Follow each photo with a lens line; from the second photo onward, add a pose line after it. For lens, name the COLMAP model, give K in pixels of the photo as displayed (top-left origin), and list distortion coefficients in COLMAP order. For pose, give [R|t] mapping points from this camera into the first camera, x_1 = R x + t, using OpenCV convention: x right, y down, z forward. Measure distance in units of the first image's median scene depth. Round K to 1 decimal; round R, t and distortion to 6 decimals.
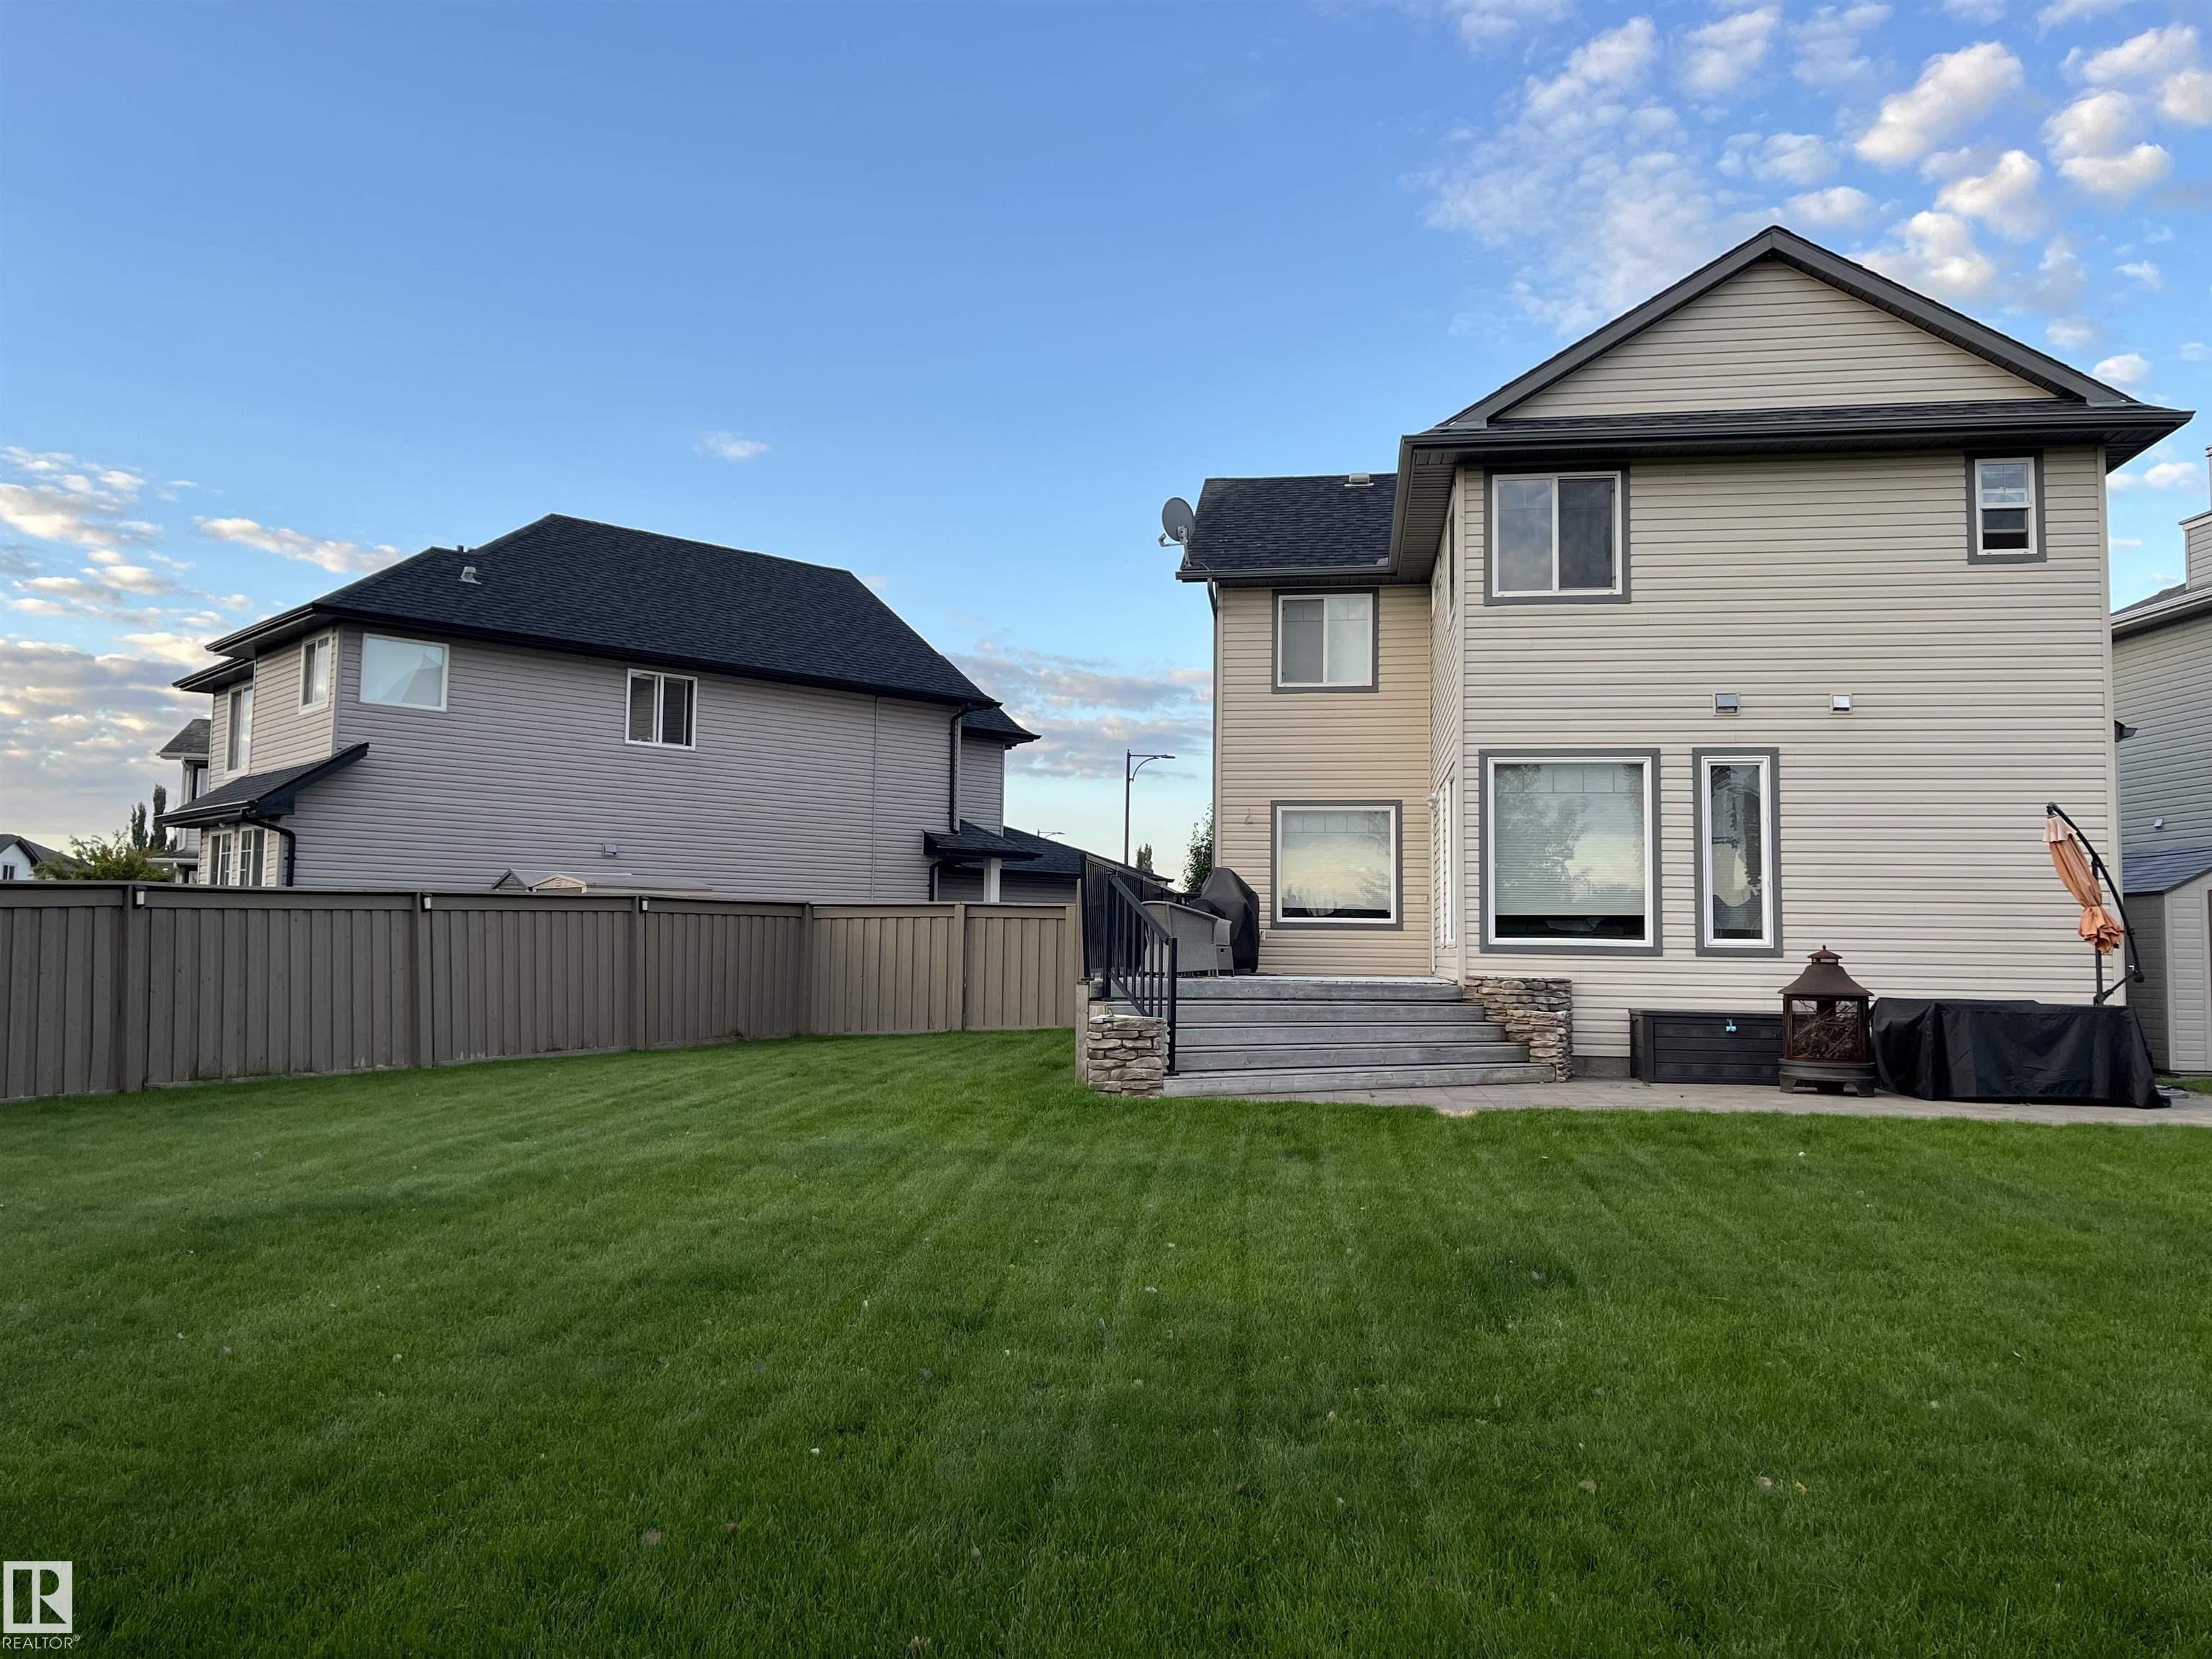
lens RADIAL K [[1673.4, 0, 1106.0], [0, 1673.4, 829.5], [0, 0, 1]] dist [0.044549, -0.000218]
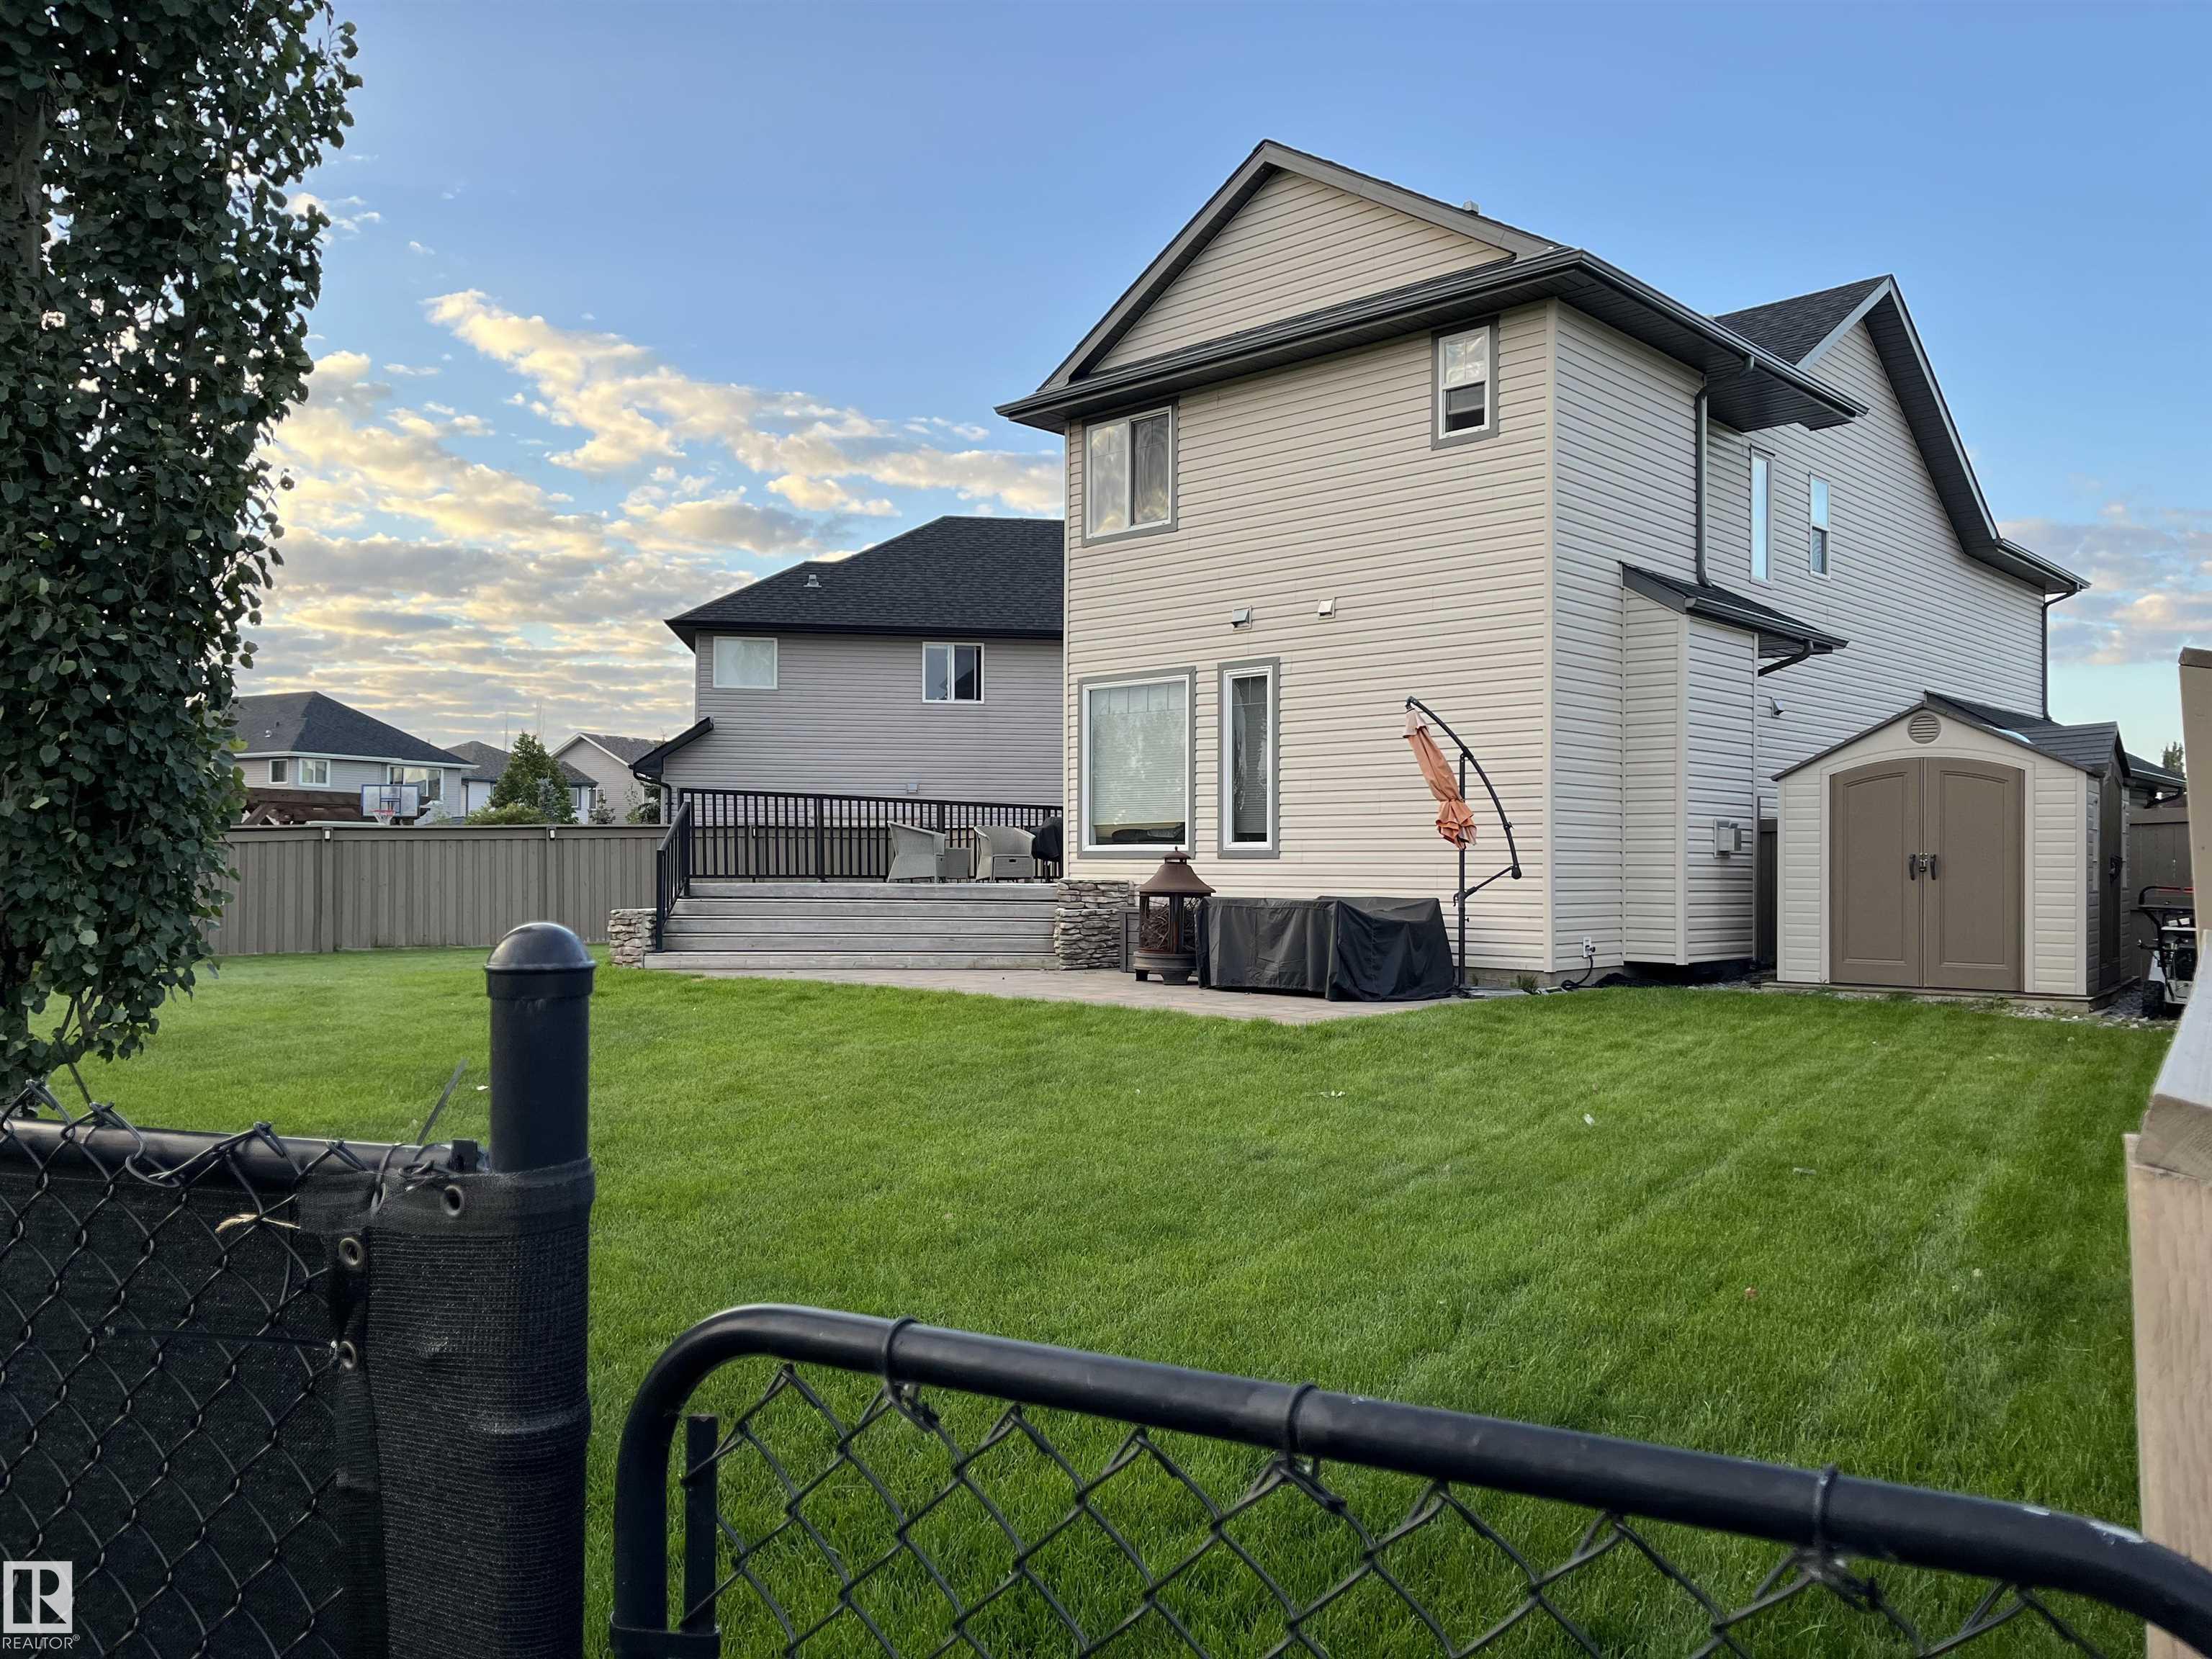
lens RADIAL K [[1658.4, 0, 1106.0], [0, 1658.4, 829.5], [0, 0, 1]] dist [0.128221, -0.001901]
pose [[0.821332, -0.022152, -0.570020, 0.894185], [0.047026, 0.998474, 0.028956, 0.022823], [0.568509, -0.050588, 0.821120, 0.096596]]
